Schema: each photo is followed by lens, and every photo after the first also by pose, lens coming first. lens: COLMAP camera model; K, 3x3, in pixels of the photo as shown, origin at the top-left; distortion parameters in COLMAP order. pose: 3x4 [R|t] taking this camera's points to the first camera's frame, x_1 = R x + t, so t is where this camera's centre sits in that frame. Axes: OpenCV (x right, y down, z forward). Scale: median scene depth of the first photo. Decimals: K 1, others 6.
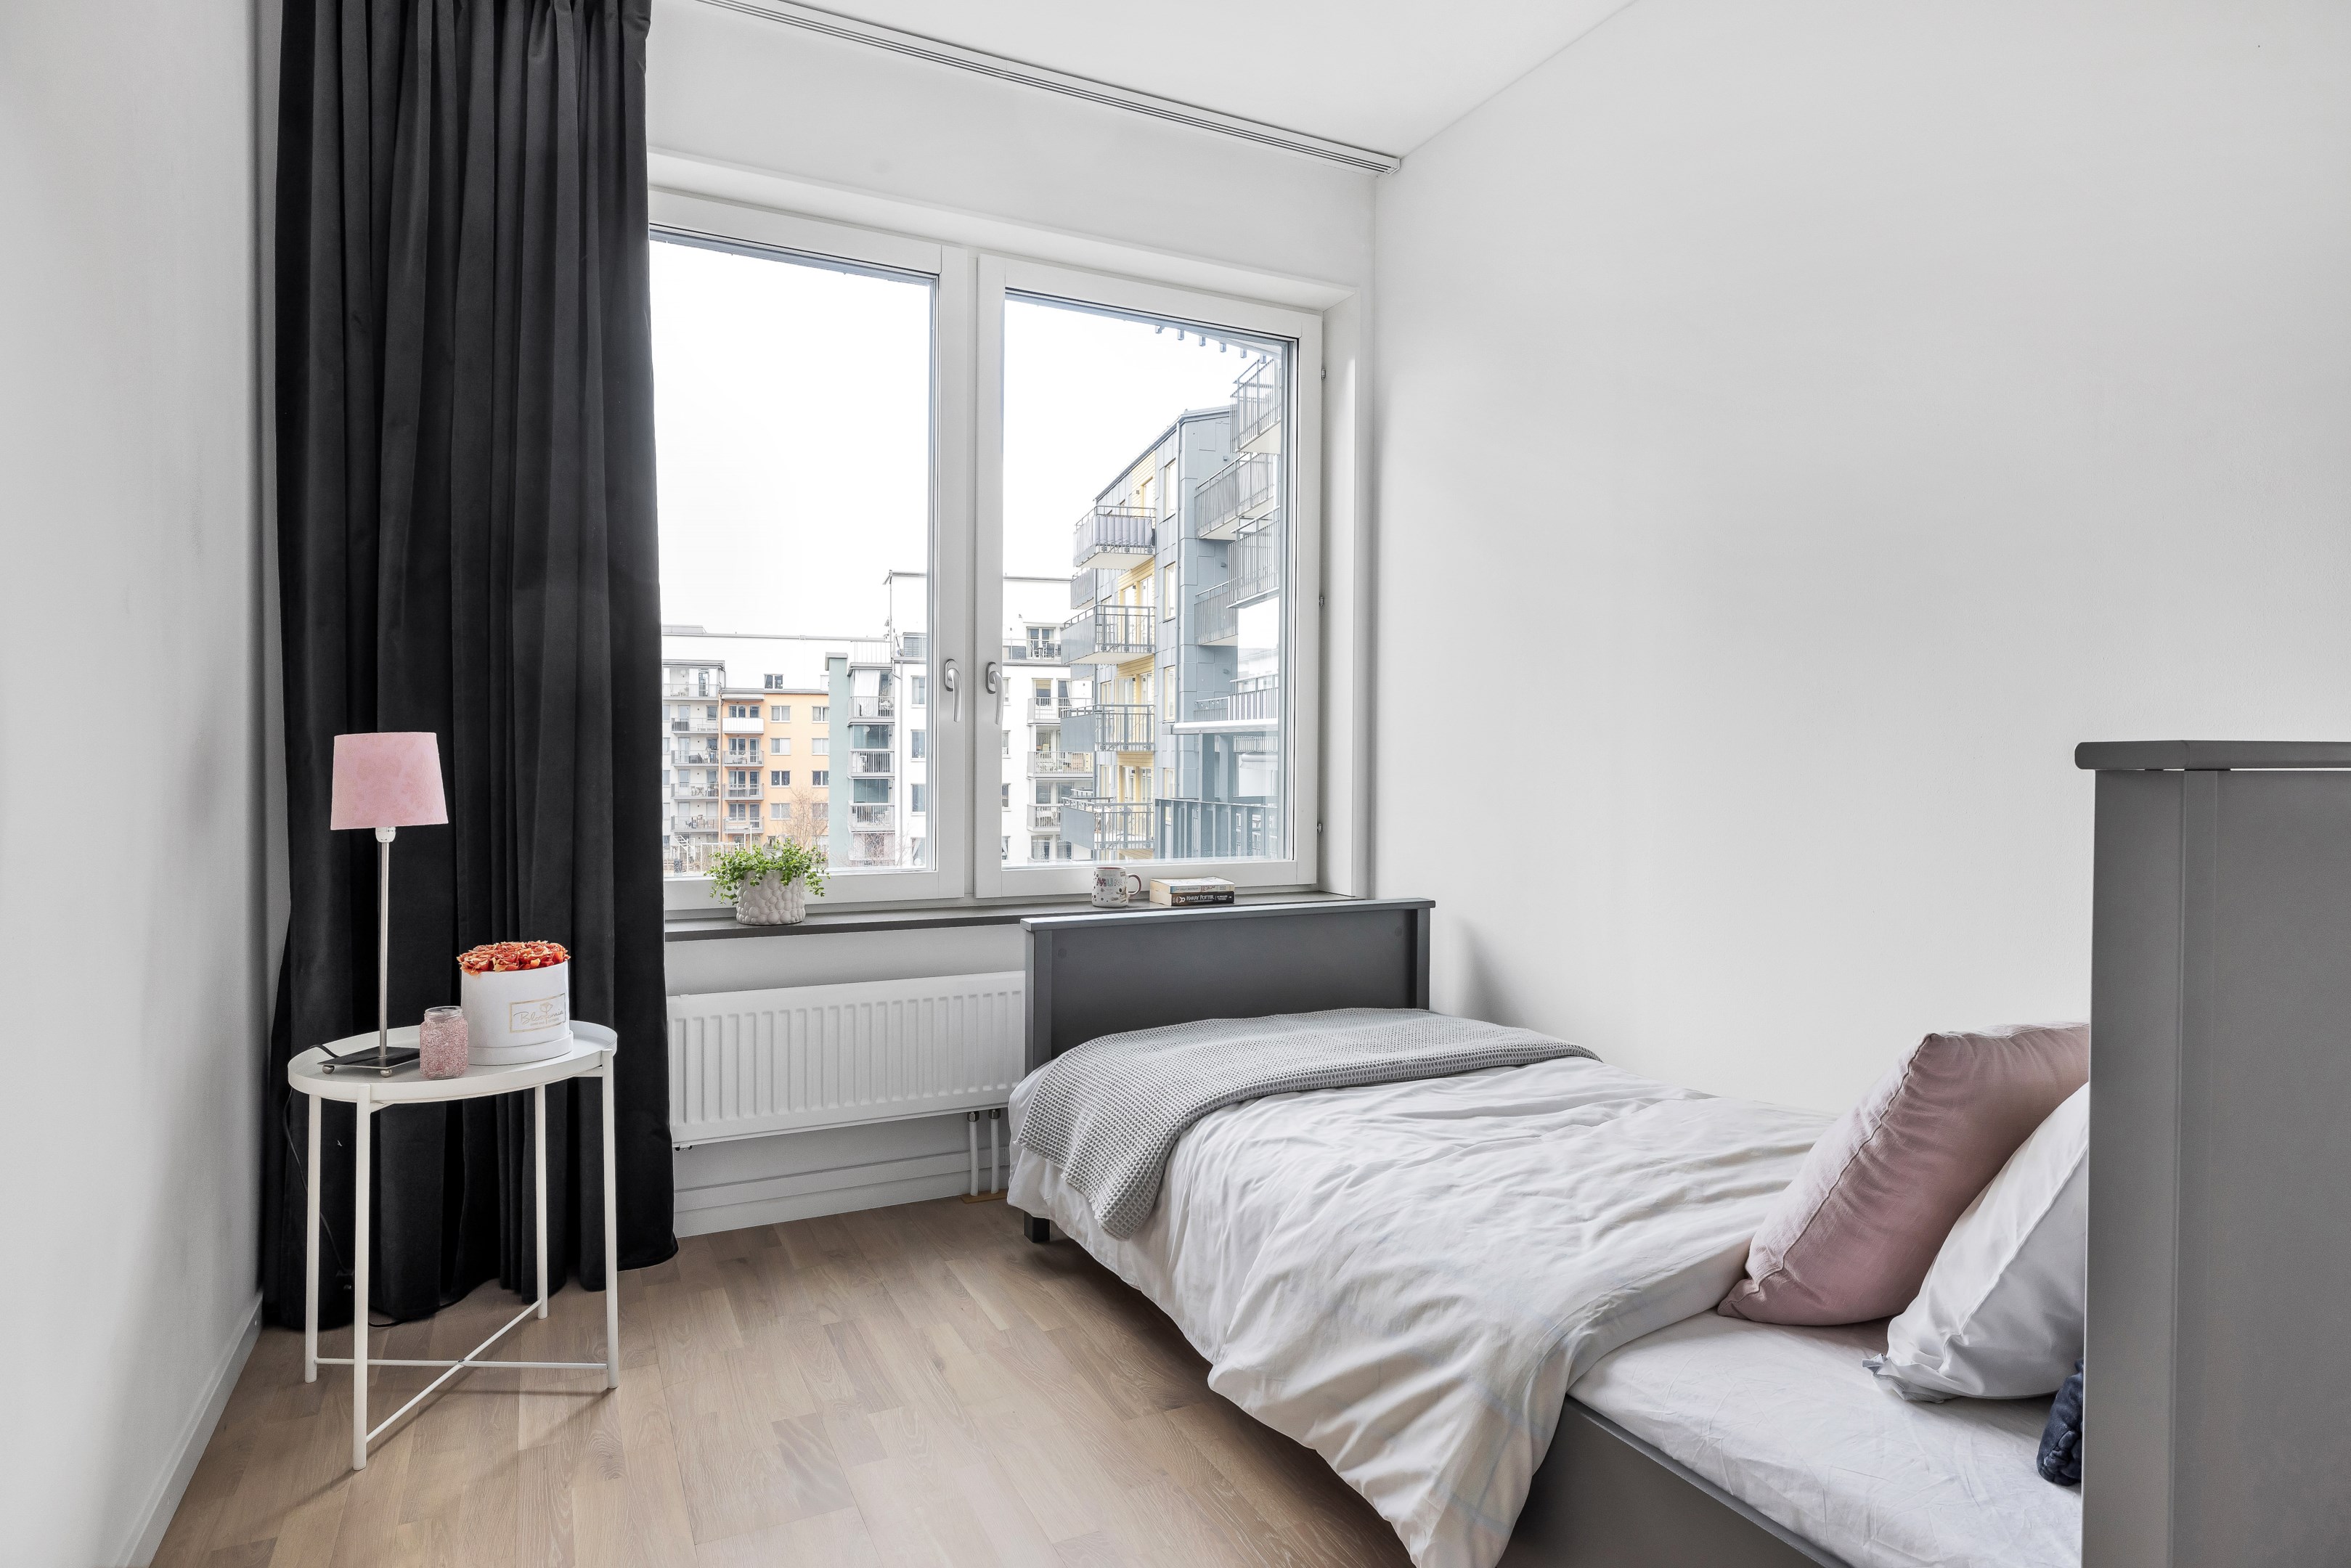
lens RADIAL K [[1375.2, 0, 1171.9], [0, 1375.2, 766.3], [0, 0, 1]] dist [-0.000433, 0.001441]
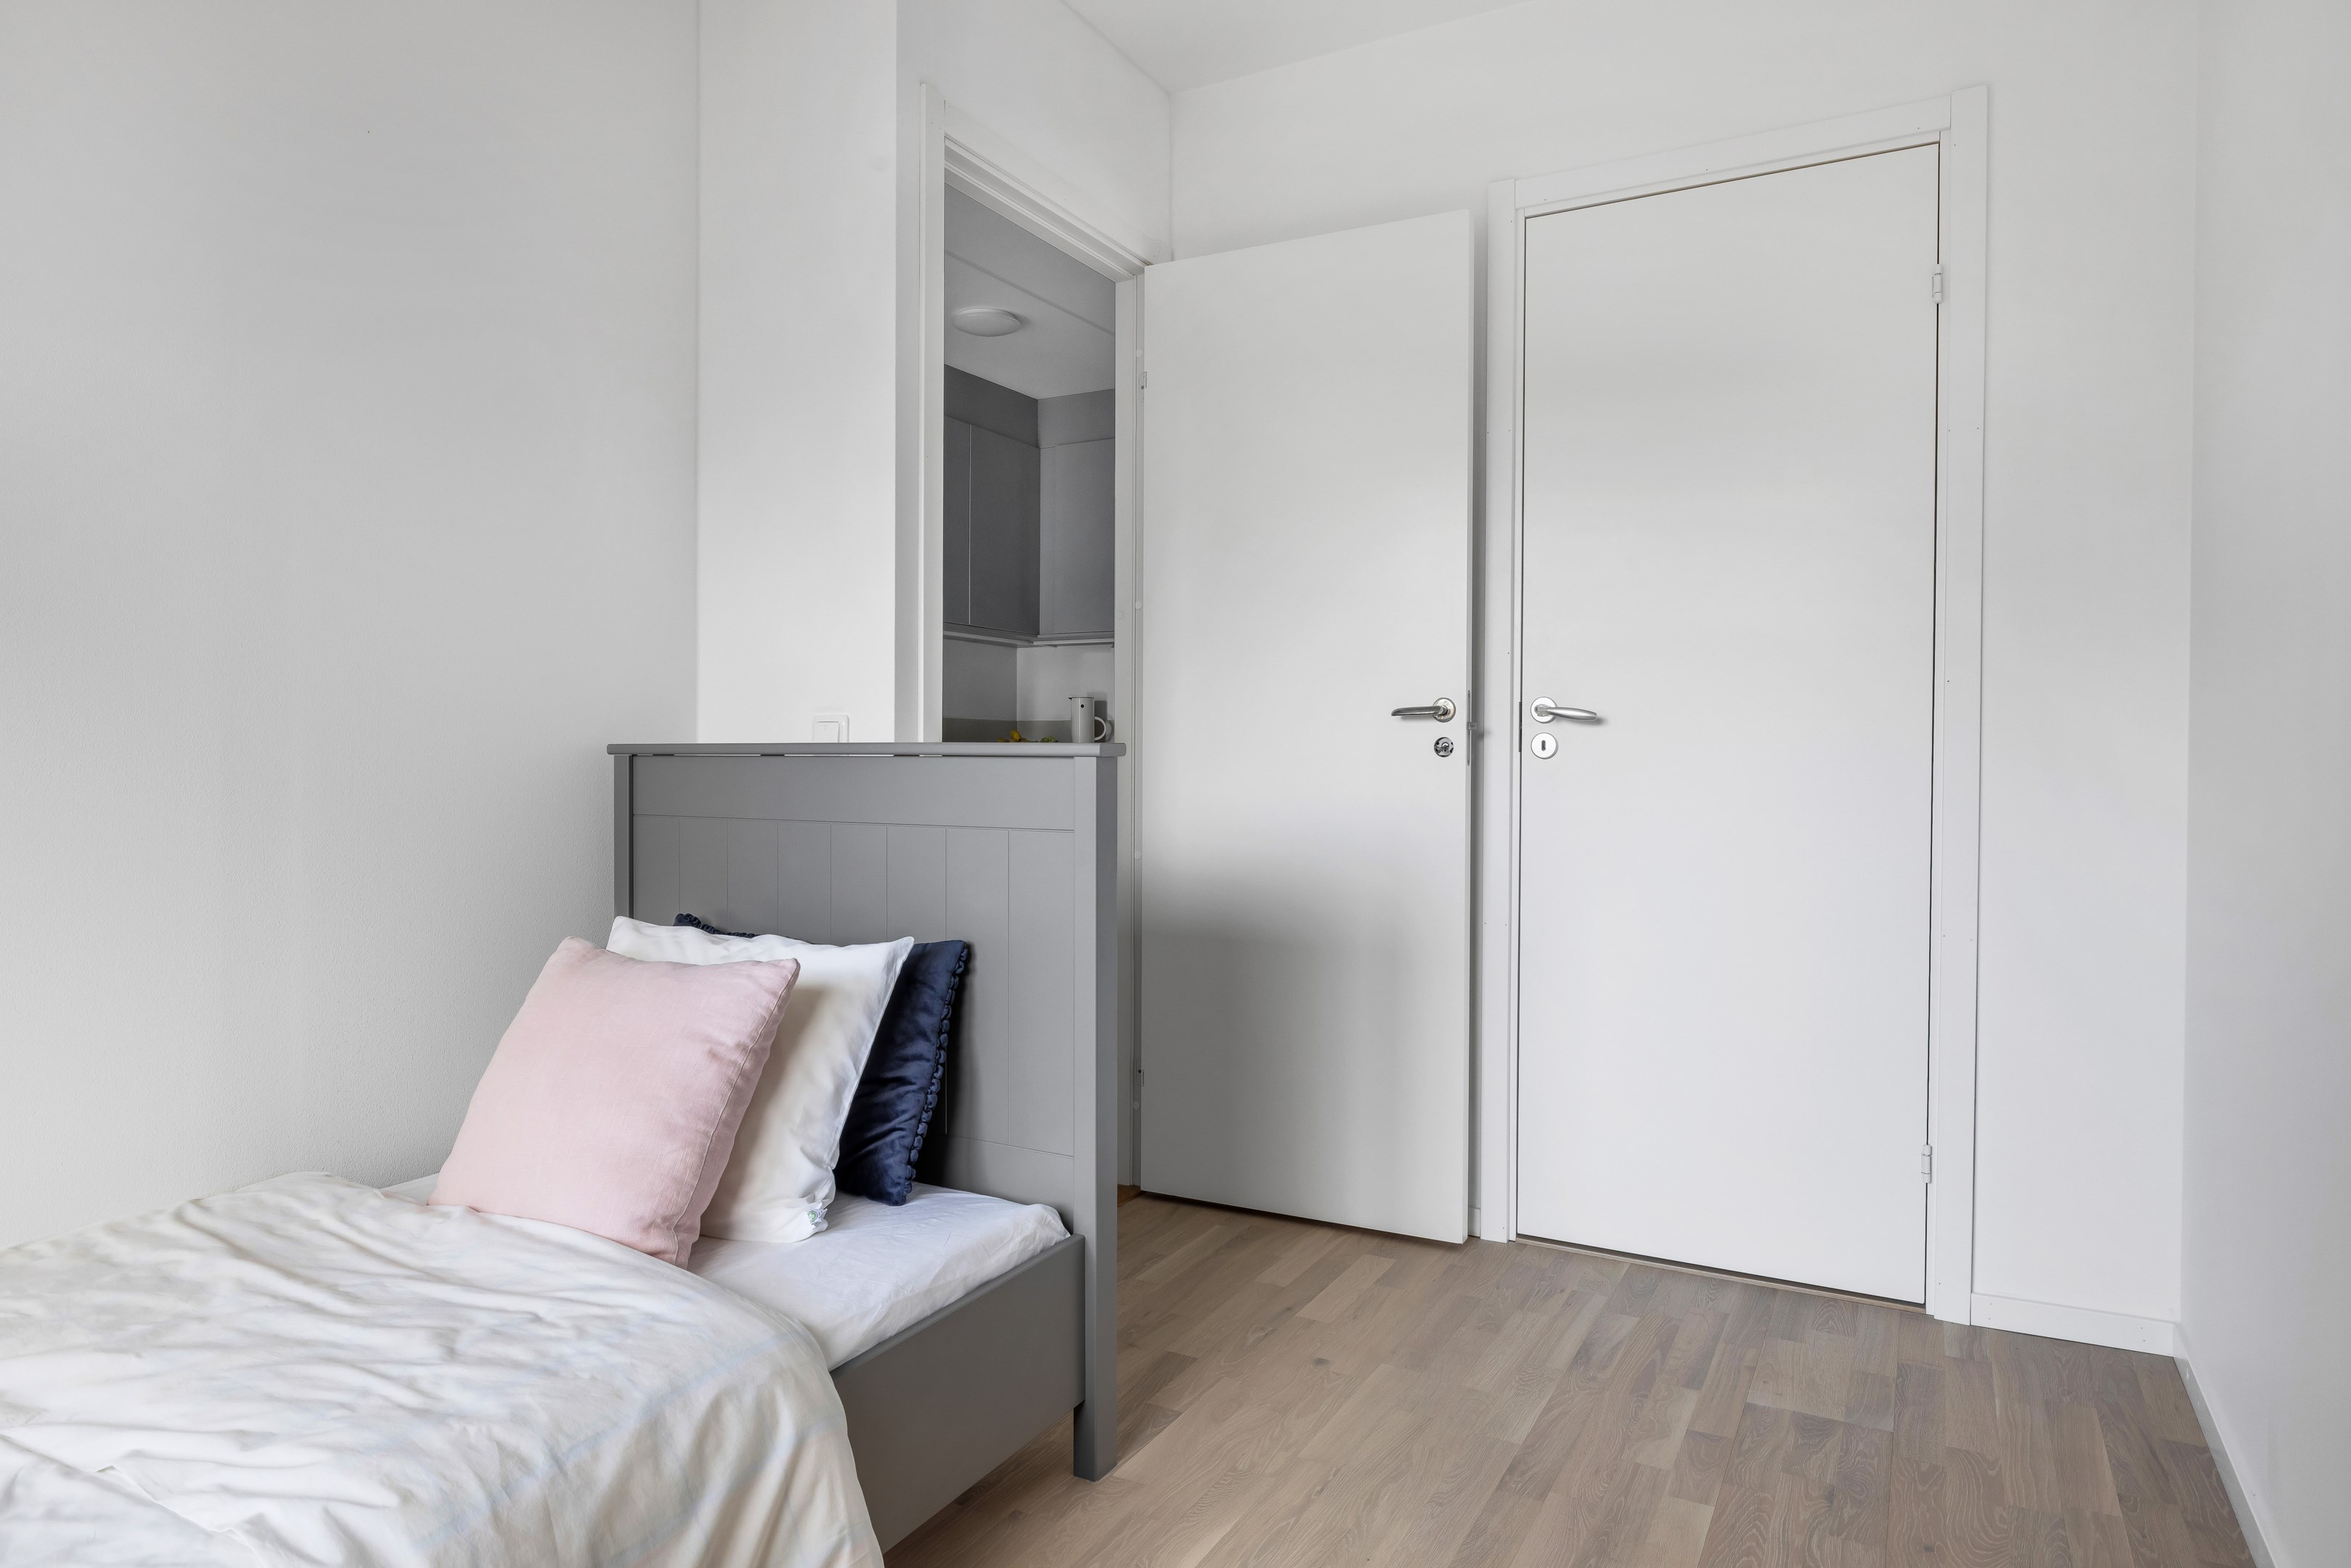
lens RADIAL K [[1375.2, 0, 1171.9], [0, 1375.2, 766.3], [0, 0, 1]] dist [-0.000433, 0.001441]
pose [[-0.575127, -0.018449, 0.817856, -0.619566], [0.006833, 0.999602, 0.027354, -0.021183], [-0.818035, 0.021320, -0.574773, 1.223859]]
